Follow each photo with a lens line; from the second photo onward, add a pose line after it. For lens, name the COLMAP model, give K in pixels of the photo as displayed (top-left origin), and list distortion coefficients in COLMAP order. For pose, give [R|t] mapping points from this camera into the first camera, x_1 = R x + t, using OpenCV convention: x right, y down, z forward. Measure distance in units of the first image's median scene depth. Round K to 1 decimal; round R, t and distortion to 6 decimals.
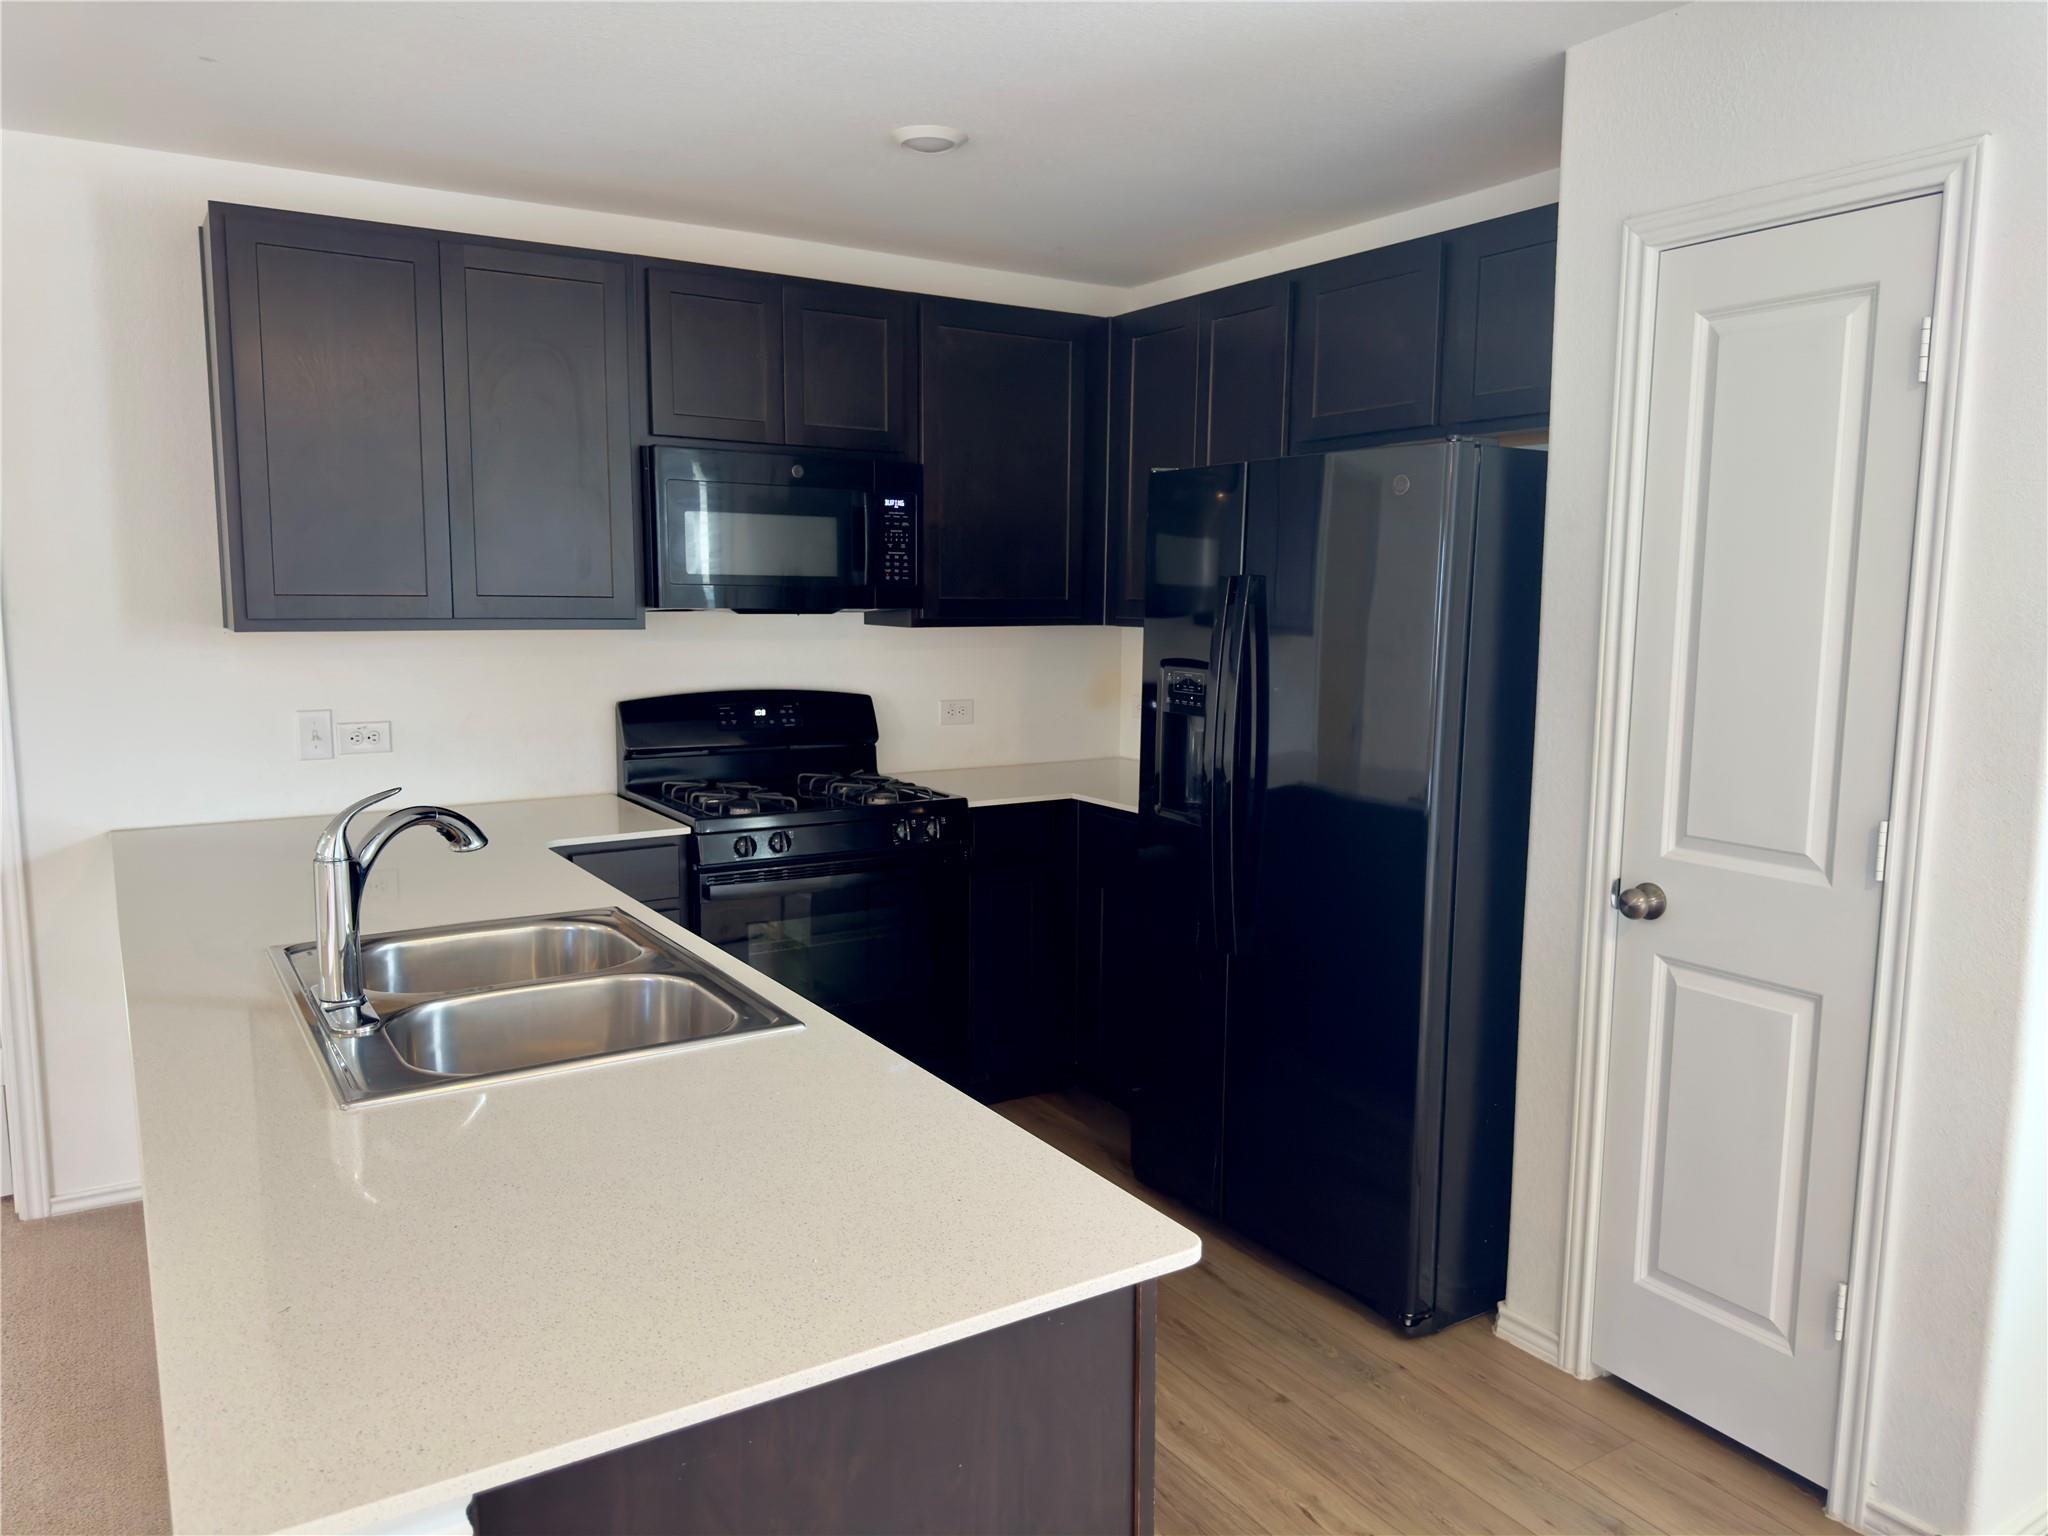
lens RADIAL K [[1433.1, 0, 1024.6], [0, 1433.1, 771.4], [0, 0, 1]] dist [0.054880, -0.067759]
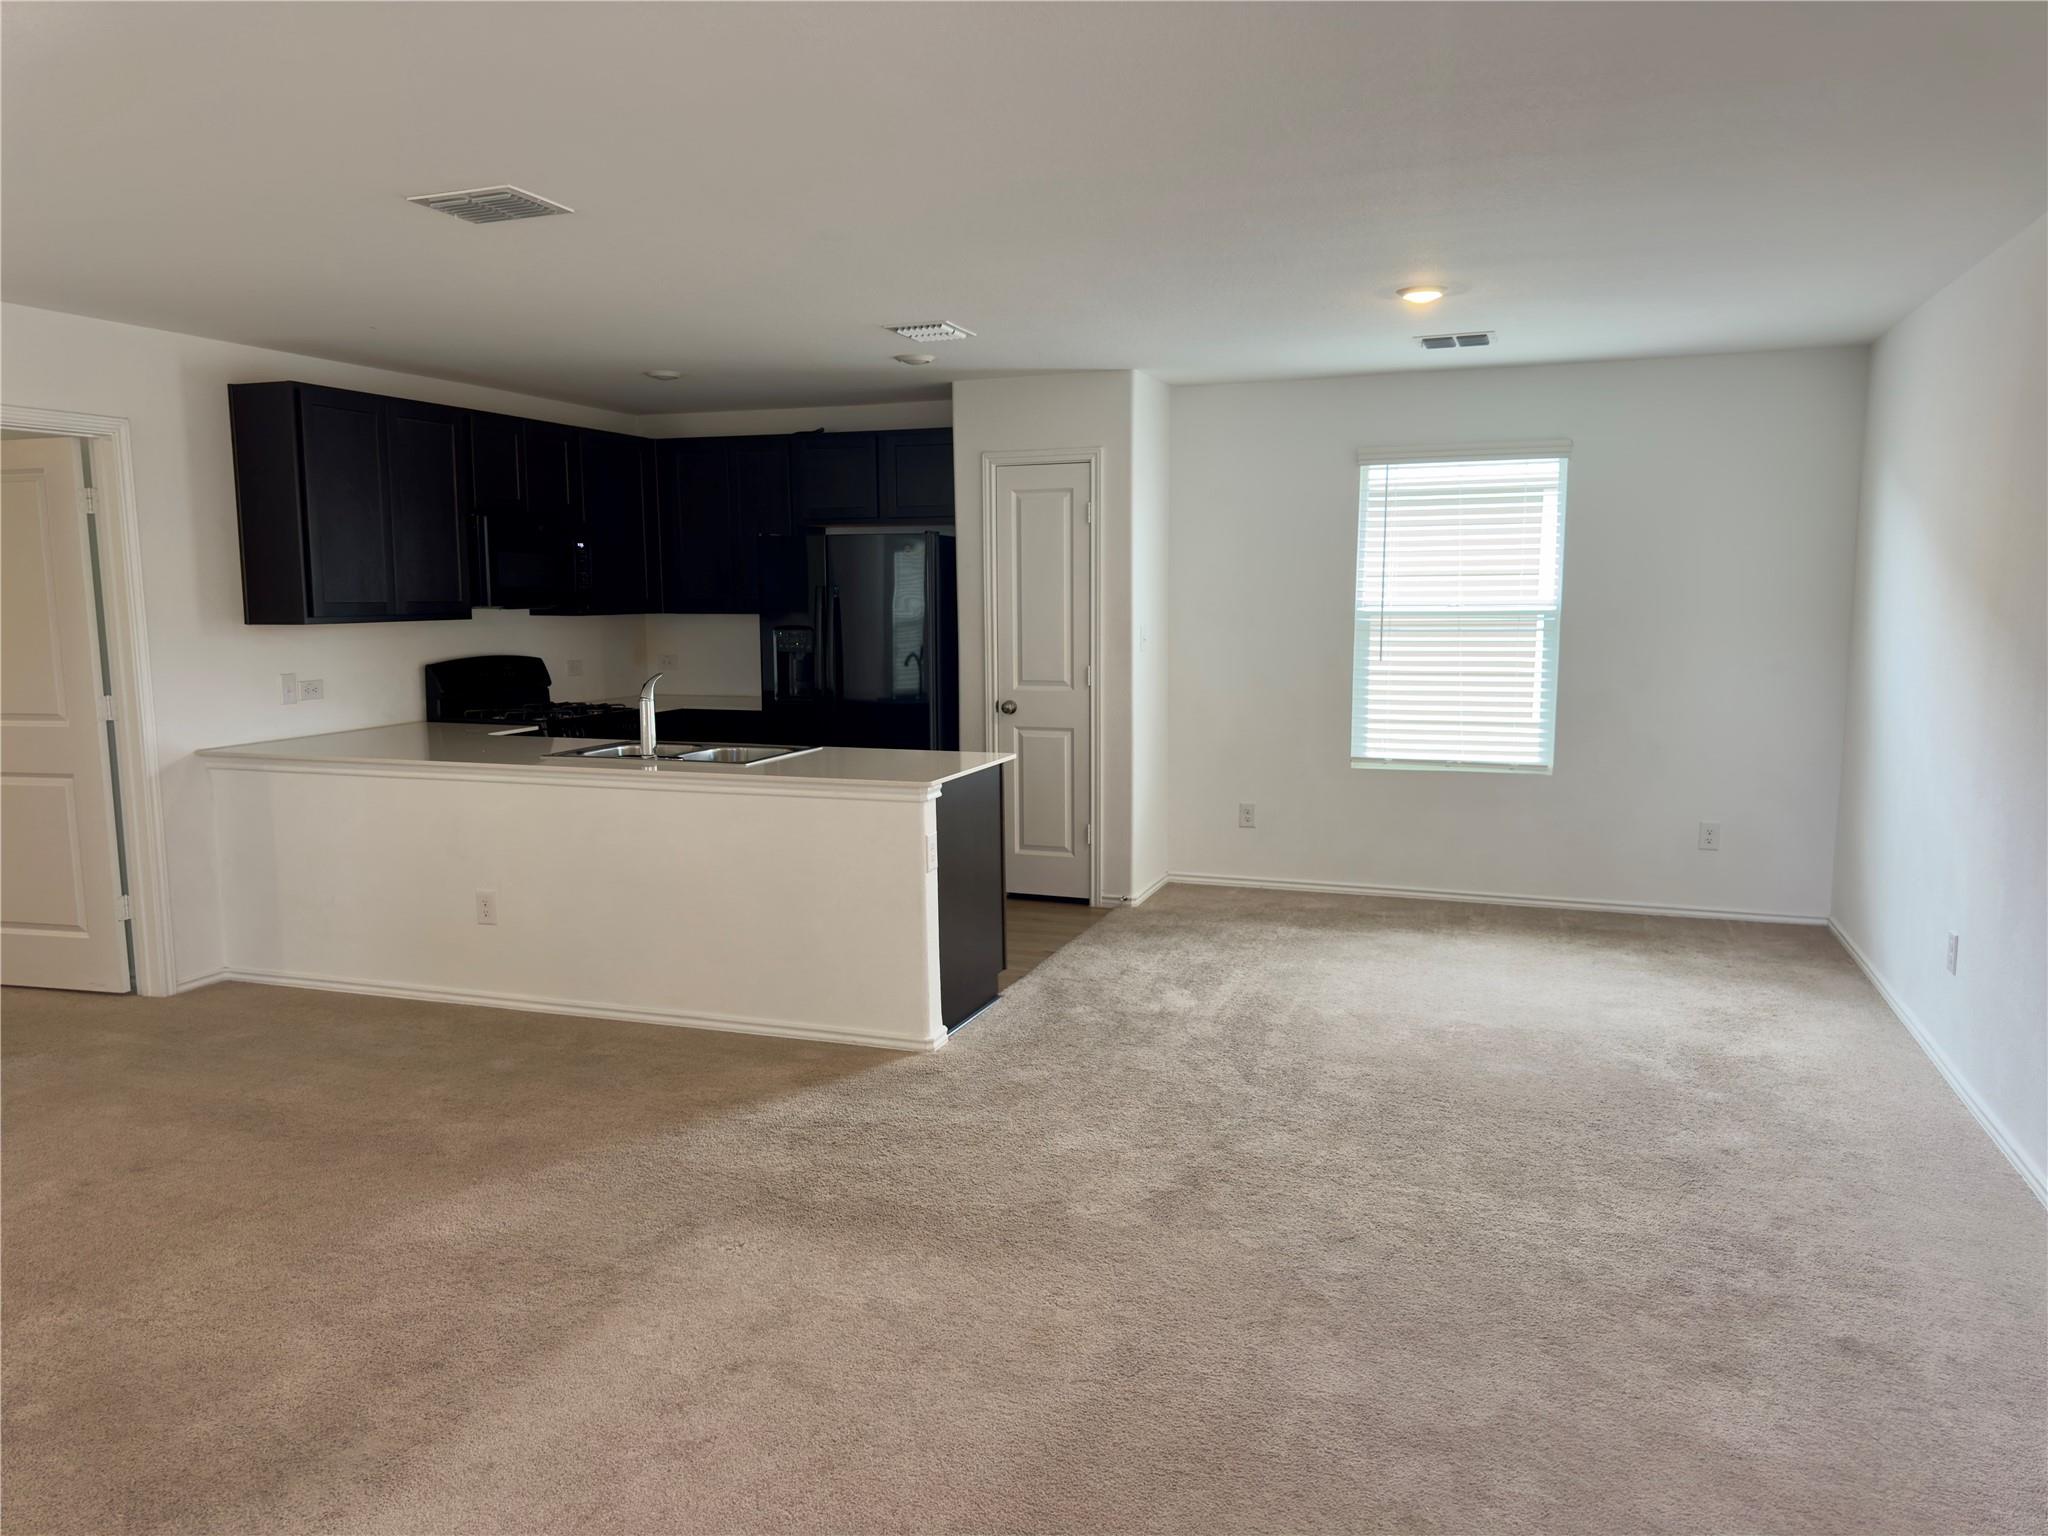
lens RADIAL K [[1431.1, 0, 1021.9], [0, 1431.1, 763.3], [0, 0, 1]] dist [0.120793, -0.186485]
pose [[0.796717, -0.088759, 0.597800, -1.141651], [0.091050, 0.995495, 0.026460, 0.125071], [-0.597455, 0.033348, 0.801209, -1.128366]]
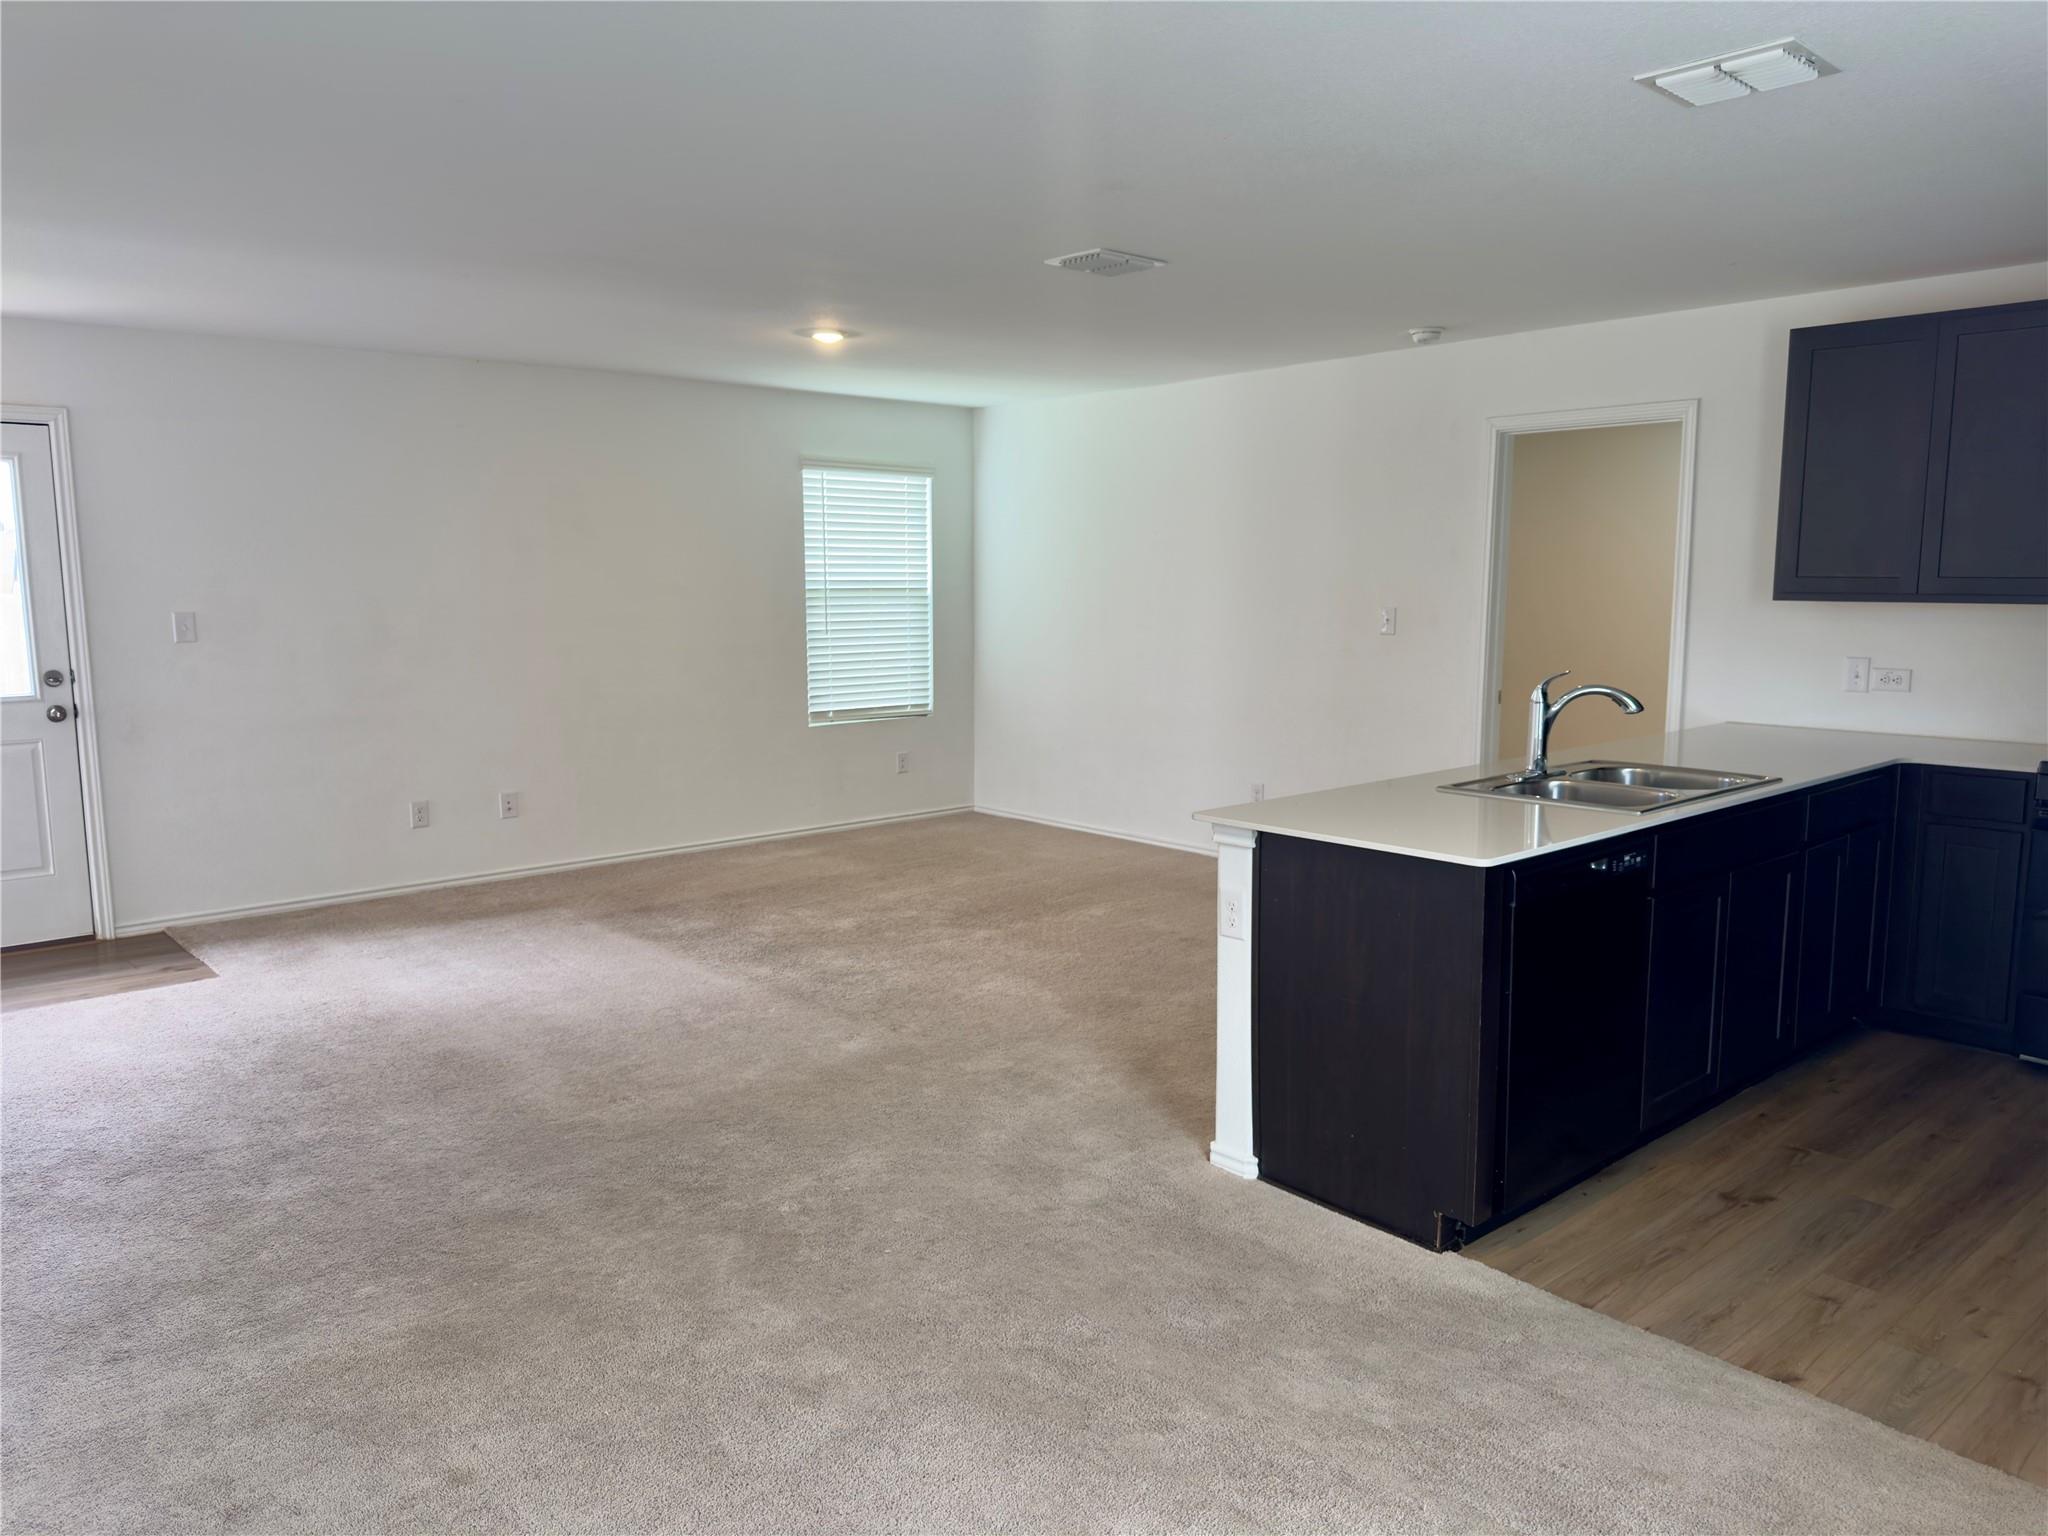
lens RADIAL K [[1431.1, 0, 1021.9], [0, 1431.1, 763.3], [0, 0, 1]] dist [0.120793, -0.186485]
pose [[0.152047, 0.120762, -0.980968, 1.117905], [-0.120165, 0.987404, 0.102929, 0.017412], [0.981041, 0.102228, 0.164643, -0.056689]]
